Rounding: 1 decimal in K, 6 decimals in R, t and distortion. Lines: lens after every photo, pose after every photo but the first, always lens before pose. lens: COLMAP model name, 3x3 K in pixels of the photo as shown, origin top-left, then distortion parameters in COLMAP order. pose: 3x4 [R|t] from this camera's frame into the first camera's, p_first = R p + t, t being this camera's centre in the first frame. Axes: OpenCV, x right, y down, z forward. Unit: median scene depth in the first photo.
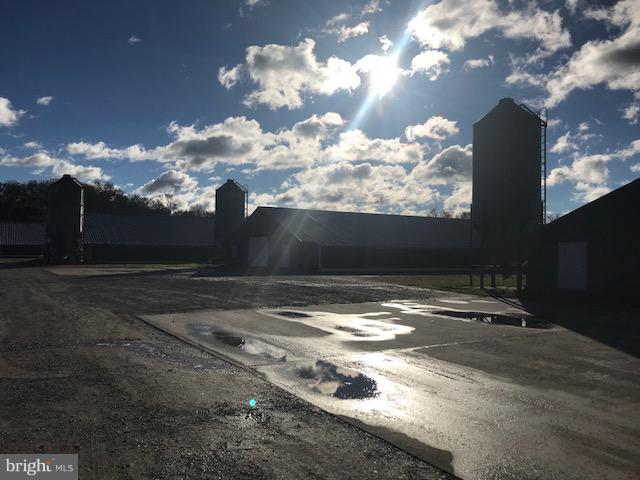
lens RADIAL K [[527.1, 0, 320.0], [0, 527.1, 240.0], [0, 0, 1]] dist [0.007012, 0.003355]
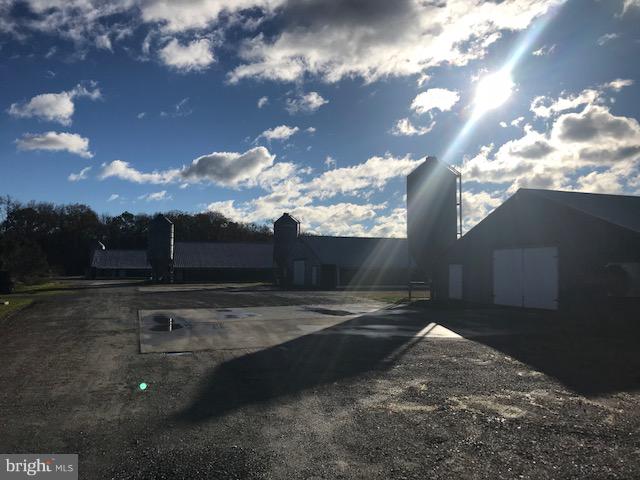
lens RADIAL K [[527.1, 0, 320.0], [0, 527.1, 240.0], [0, 0, 1]] dist [0.007012, 0.003355]
pose [[0.976779, -0.021070, -0.213211, 0.167353], [0.012600, 0.999079, -0.041007, -0.002682], [0.213879, 0.037368, 0.976145, -0.164180]]
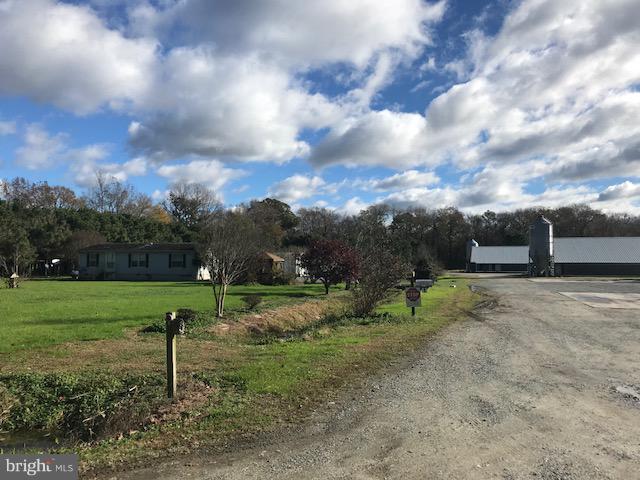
lens RADIAL K [[527.1, 0, 320.0], [0, 527.1, 240.0], [0, 0, 1]] dist [0.007012, 0.003355]
pose [[0.650461, -0.049206, -0.757944, 0.231982], [0.026413, 0.998761, -0.042172, -0.010127], [0.759080, 0.007411, 0.650955, -0.419827]]
